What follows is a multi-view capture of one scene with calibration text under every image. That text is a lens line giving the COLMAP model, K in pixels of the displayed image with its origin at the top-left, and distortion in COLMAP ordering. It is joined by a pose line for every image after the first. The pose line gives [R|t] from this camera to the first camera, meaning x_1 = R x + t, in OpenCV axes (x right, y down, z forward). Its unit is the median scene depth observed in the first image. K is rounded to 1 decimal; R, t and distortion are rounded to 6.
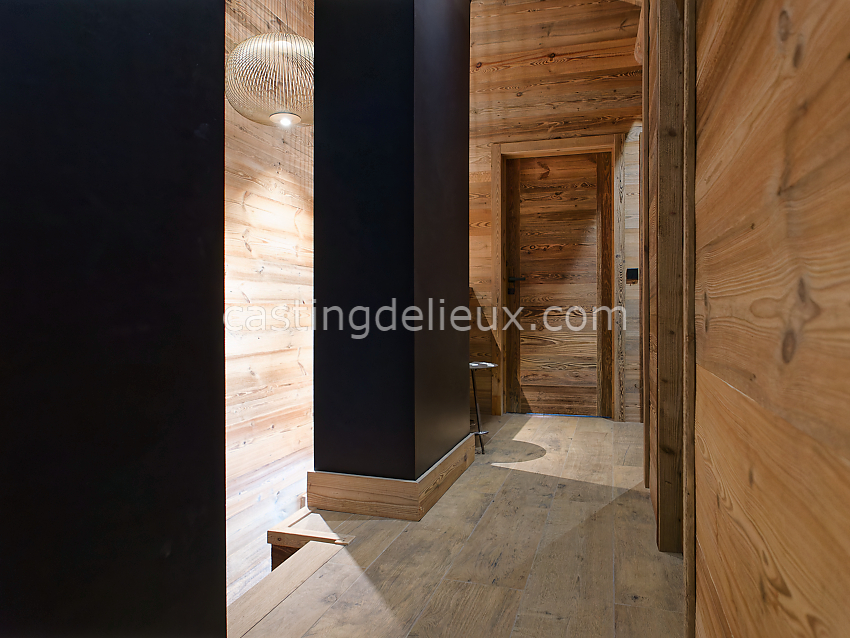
lens RADIAL K [[568.6, 0, 435.4], [0, 568.6, 312.2], [0, 0, 1]] dist [-0.018183, 0.022359]
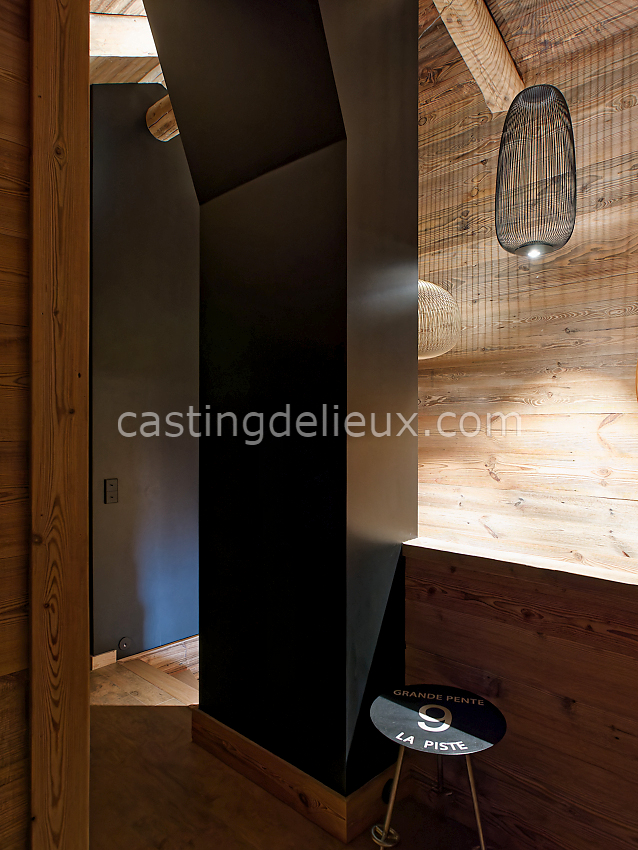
lens RADIAL K [[568.6, 0, 319.4], [0, 568.6, 426.2], [0, 0, 1]] dist [-0.018183, 0.022359]
pose [[-0.444342, 0.002497, -0.895854, 0.477981], [-0.002613, 0.999988, 0.004084, -0.157153], [0.895853, 0.004156, -0.444330, 0.914037]]
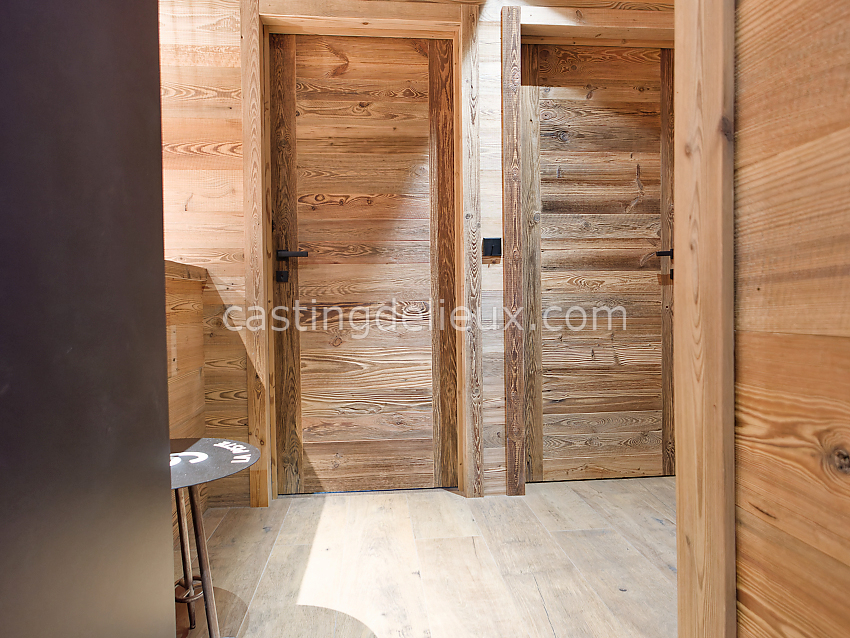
lens RADIAL K [[568.6, 0, 419.5], [0, 568.6, 316.2], [0, 0, 1]] dist [-0.018183, 0.022359]
pose [[0.925221, -0.019771, 0.378914, 0.050275], [0.012915, 0.999704, 0.020628, -0.008407], [-0.379210, -0.014192, 0.925202, 0.468154]]
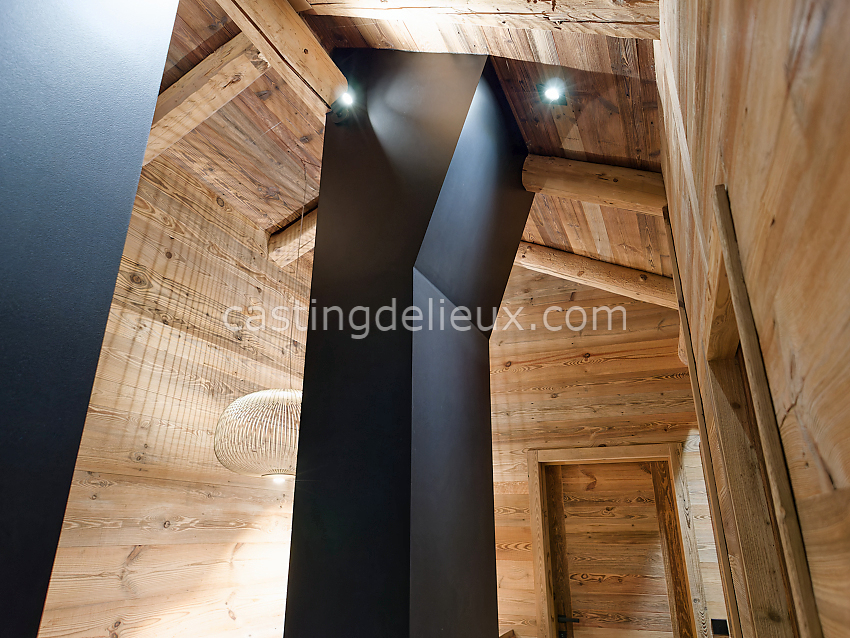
lens RADIAL K [[568.6, 0, 425.5], [0, 568.6, 318.2], [0, 0, 1]] dist [-0.018183, 0.022359]
pose [[0.994811, -0.032260, -0.096489, 0.035279], [-0.004088, 0.934956, -0.354739, -0.180621], [0.101657, 0.353293, 0.929973, 0.088068]]
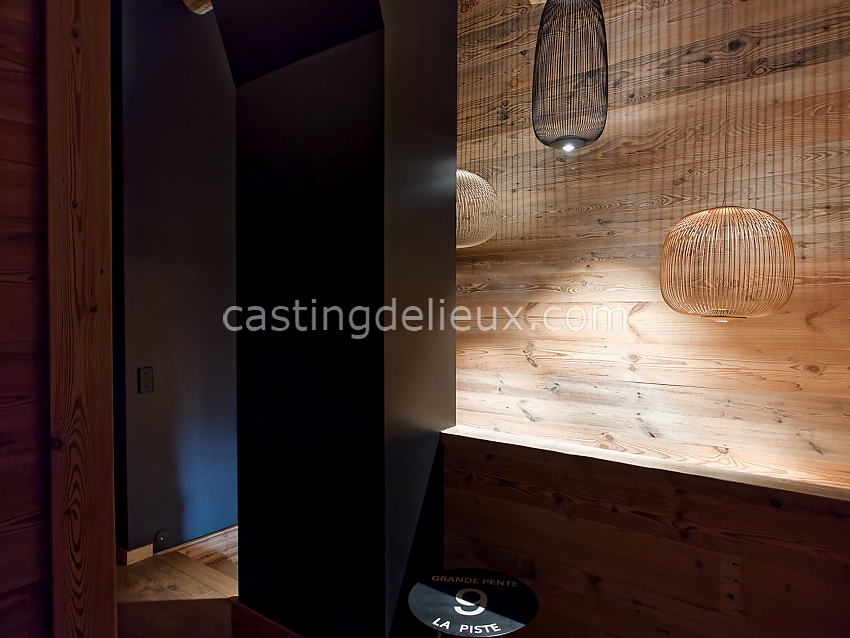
lens RADIAL K [[568.6, 0, 423.6], [0, 568.6, 317.0], [0, 0, 1]] dist [-0.018183, 0.022359]
pose [[-0.354440, 0.022526, -0.934807, 0.476986], [-0.000750, 0.999703, 0.024374, -0.167846], [0.935078, 0.009340, -0.354318, 0.923216]]
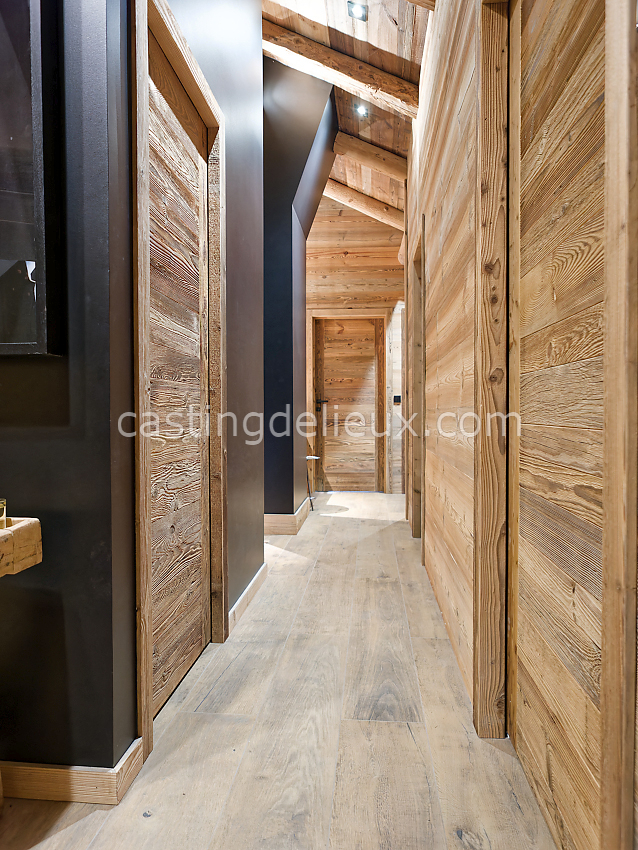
lens RADIAL K [[568.6, 0, 314.5], [0, 568.6, 425.4], [0, 0, 1]] dist [-0.018183, 0.022359]
pose [[0.979624, -0.005884, 0.200755, -0.184058], [0.002780, 0.999872, 0.015739, -0.019306], [-0.200822, -0.014861, 0.979515, -0.471595]]
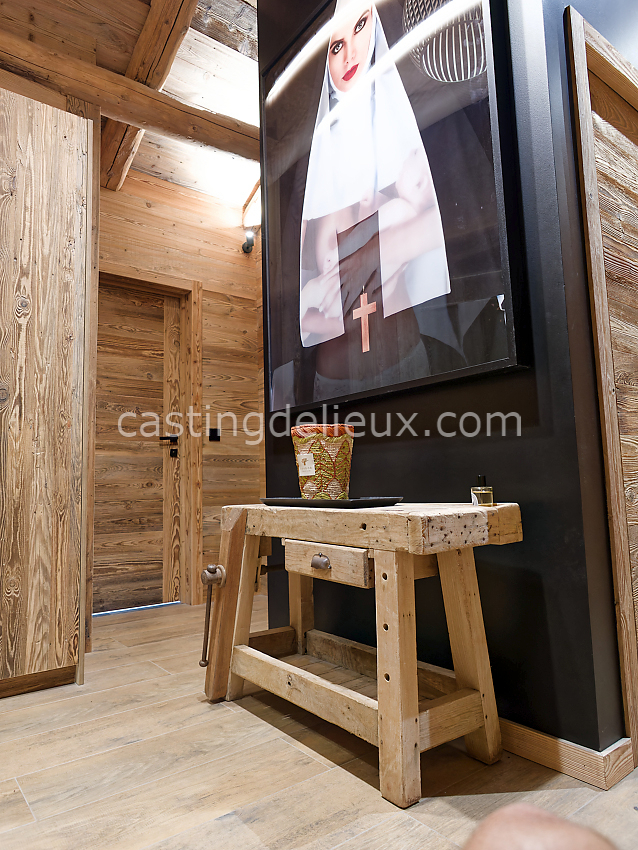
lens RADIAL K [[568.6, 0, 317.1], [0, 568.6, 422.1], [0, 0, 1]] dist [-0.018183, 0.022359]
pose [[0.822253, -0.083788, -0.562920, -0.166806], [0.026440, 0.993659, -0.109282, 0.018563], [0.568507, 0.074974, 0.819255, -0.512935]]
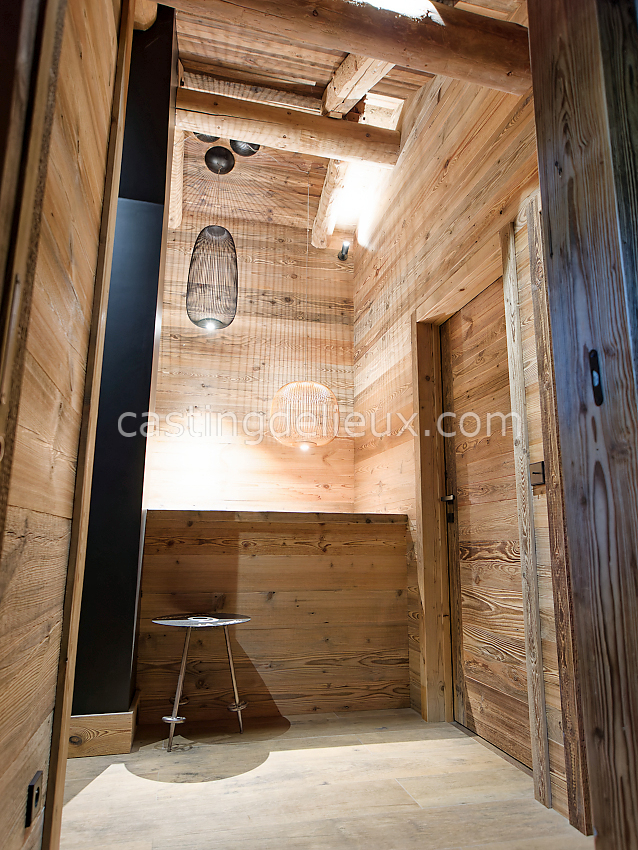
lens RADIAL K [[568.6, 0, 323.2], [0, 568.6, 422.6], [0, 0, 1]] dist [-0.018183, 0.022359]
pose [[0.517422, -0.174752, -0.837697, 0.653096], [-0.008624, 0.977812, -0.209308, -0.006895], [0.855687, 0.115525, 0.504434, 0.576900]]
